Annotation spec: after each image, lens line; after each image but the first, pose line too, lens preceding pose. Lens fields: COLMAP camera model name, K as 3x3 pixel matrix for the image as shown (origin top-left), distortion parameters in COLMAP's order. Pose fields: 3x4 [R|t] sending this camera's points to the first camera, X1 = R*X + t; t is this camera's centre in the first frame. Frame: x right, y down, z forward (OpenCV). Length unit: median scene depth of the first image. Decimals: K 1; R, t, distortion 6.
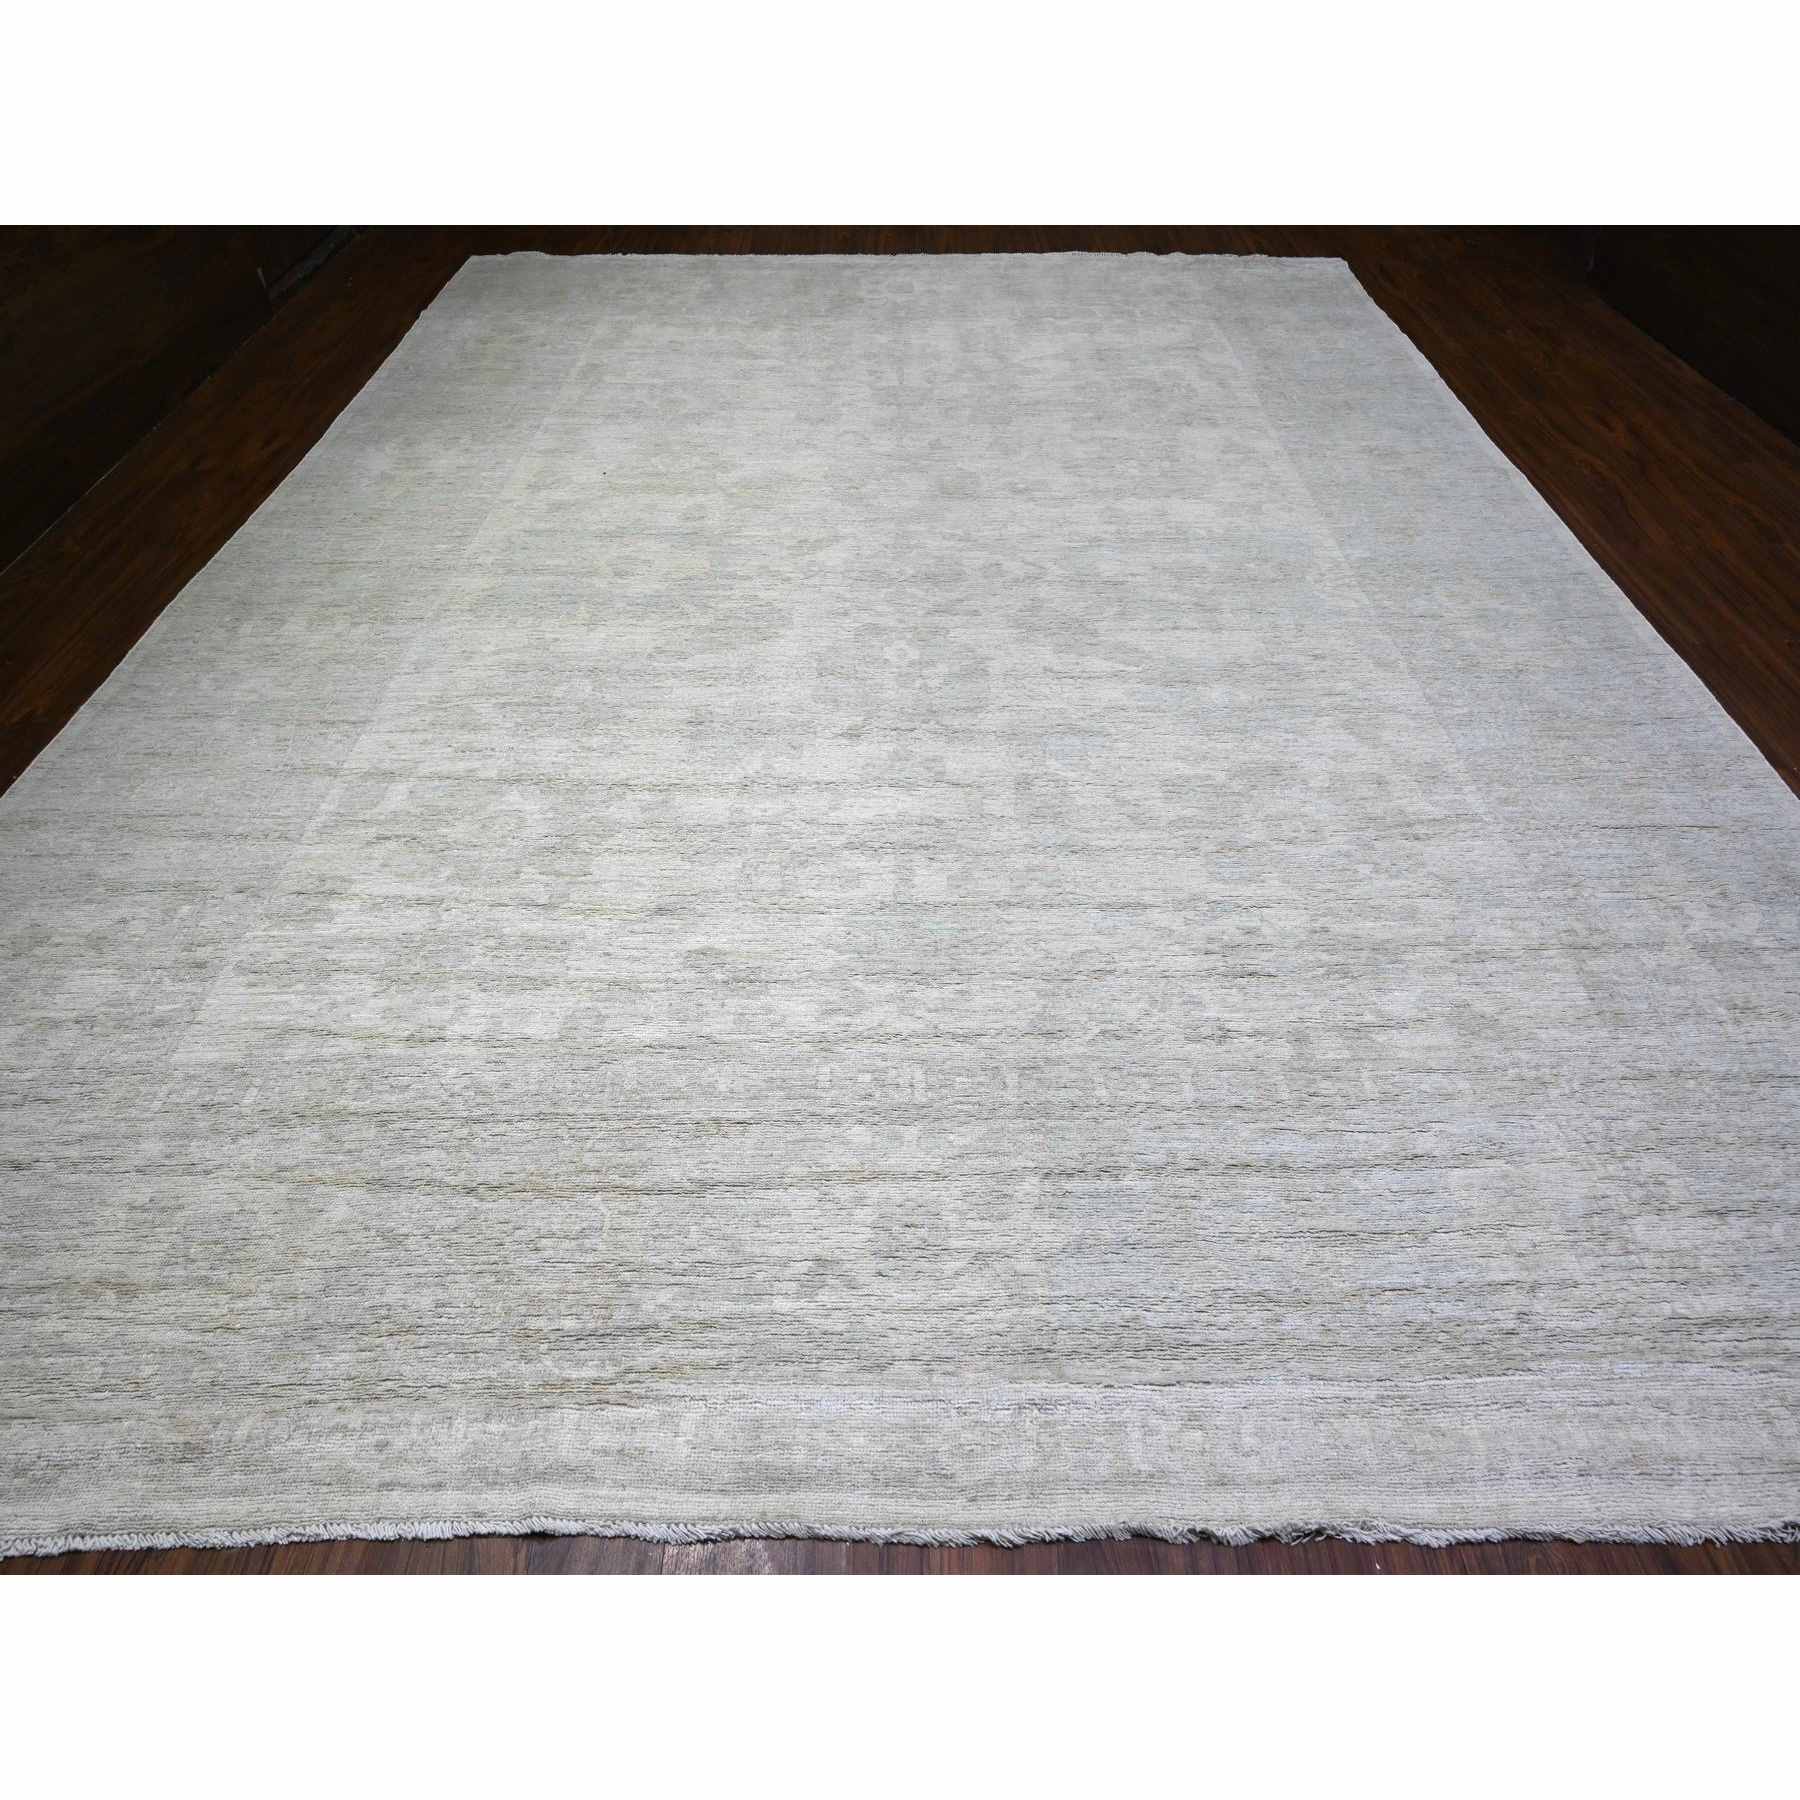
lens RADIAL K [[1091.4, 0, 900.0], [0, 1091.4, 900.0], [0, 0, 1]] dist [-0.006889, 0.000901]
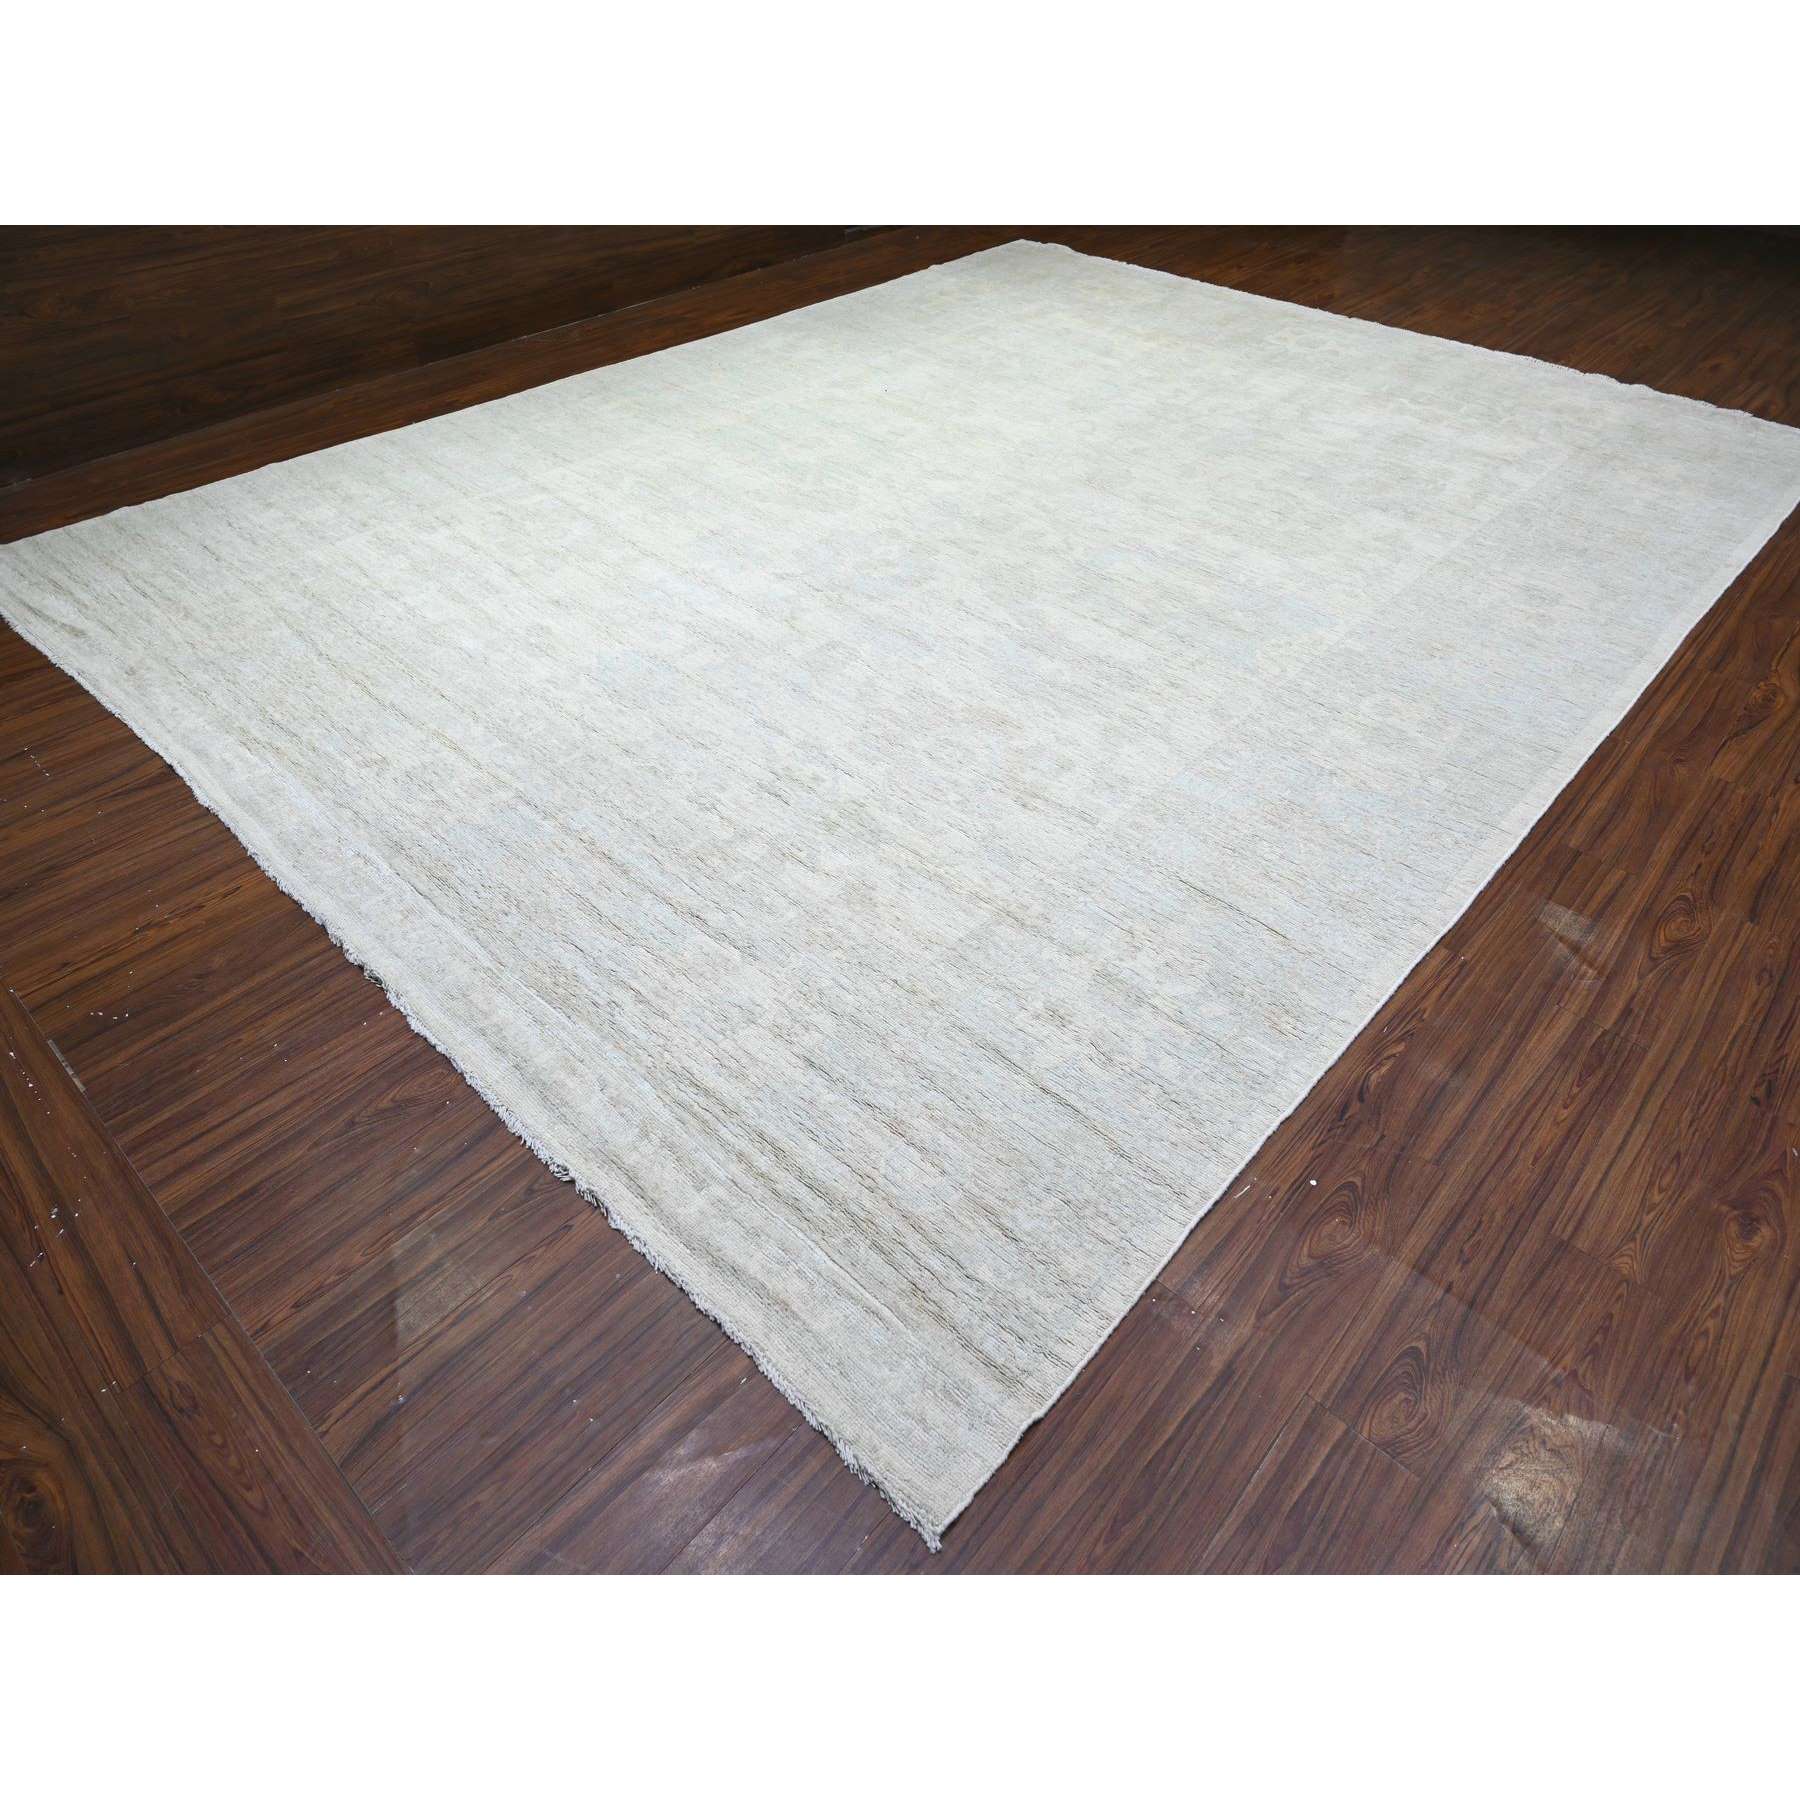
lens RADIAL K [[1091.4, 0, 900.0], [0, 1091.4, 900.0], [0, 0, 1]] dist [-0.006889, 0.000901]
pose [[0.731667, 0.480738, -0.483275, 0.904747], [-0.497689, 0.861196, 0.103186, -0.023662], [0.465800, 0.165022, 0.869366, -0.007214]]
